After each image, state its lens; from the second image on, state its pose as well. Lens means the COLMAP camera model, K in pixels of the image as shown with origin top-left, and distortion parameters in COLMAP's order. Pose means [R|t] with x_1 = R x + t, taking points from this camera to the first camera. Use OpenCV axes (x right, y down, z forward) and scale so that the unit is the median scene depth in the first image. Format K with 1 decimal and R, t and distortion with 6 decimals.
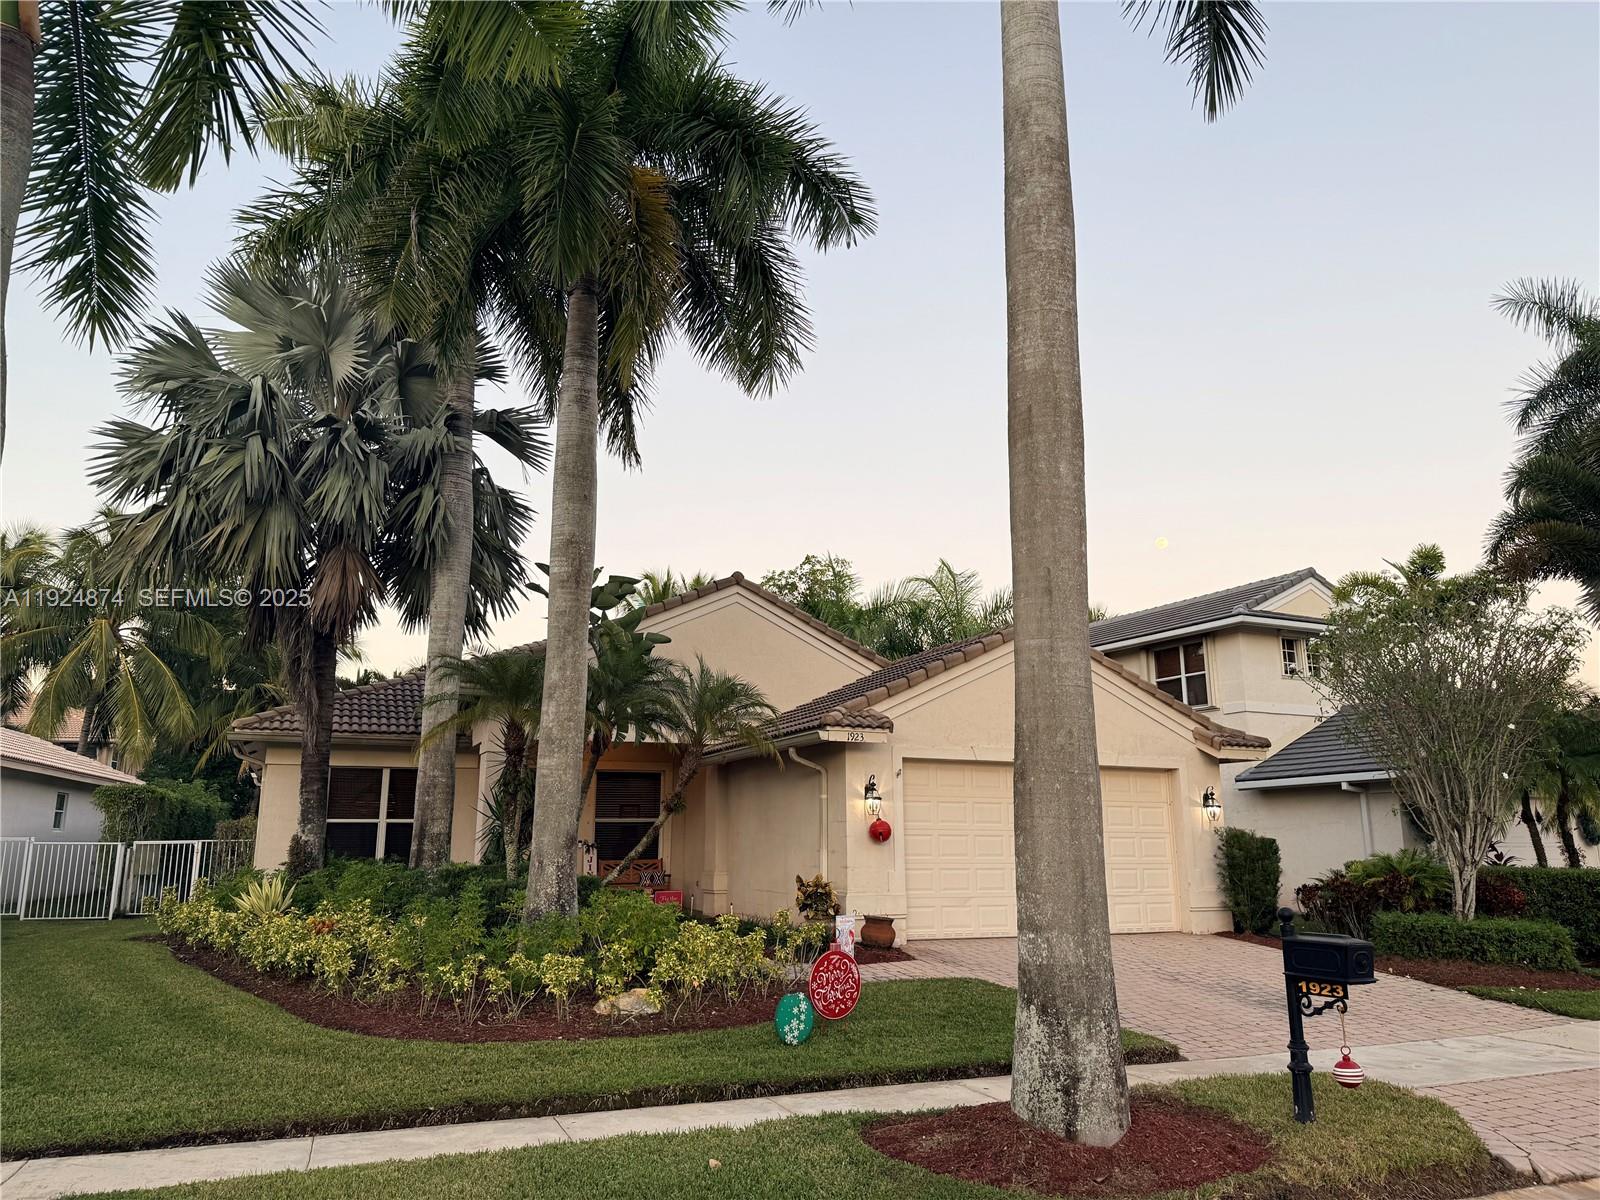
lens RADIAL K [[1108.1, 0, 804.7], [0, 1108.1, 597.9], [0, 0, 1]] dist [0.066510, -0.063437]
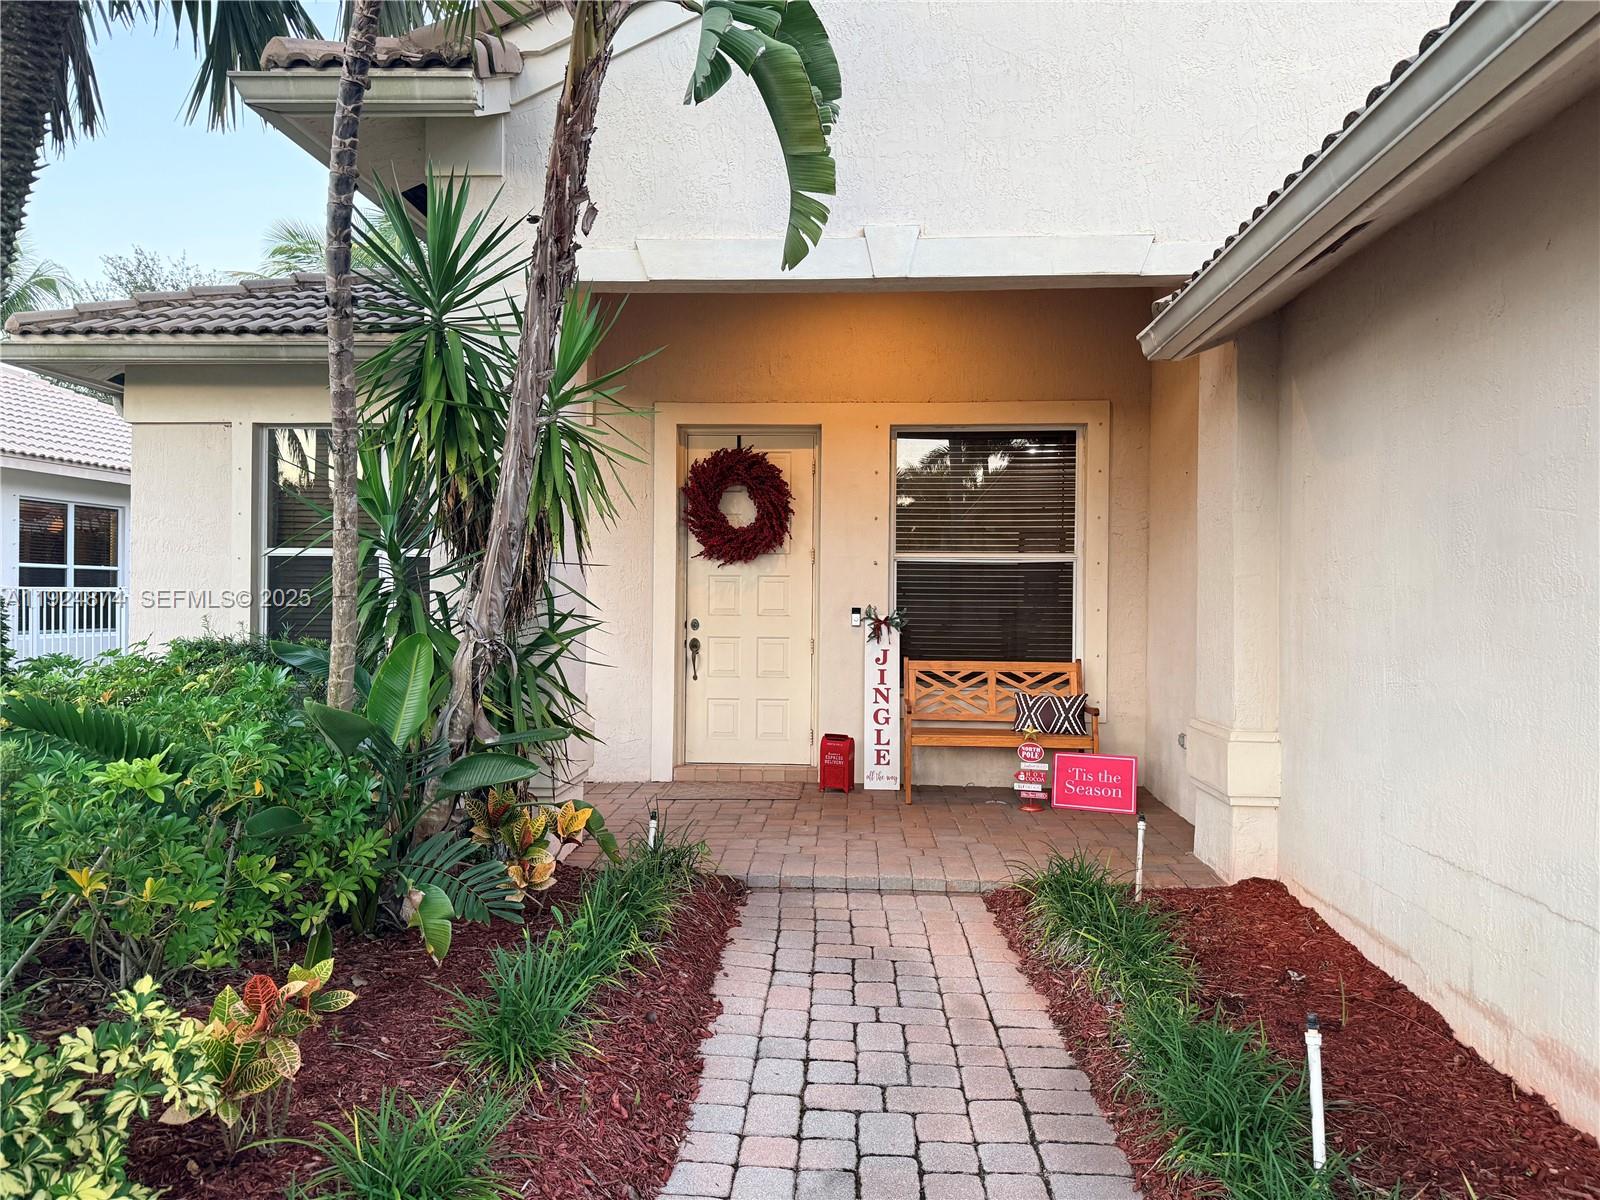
lens RADIAL K [[1108.1, 0, 795.9], [0, 1108.1, 600.4], [0, 0, 1]] dist [0.066510, -0.063437]
pose [[0.888657, 0.011283, -0.458434, -0.063115], [0.087328, 0.977239, 0.193335, 0.191738], [0.450181, -0.211843, 0.867444, 0.907005]]
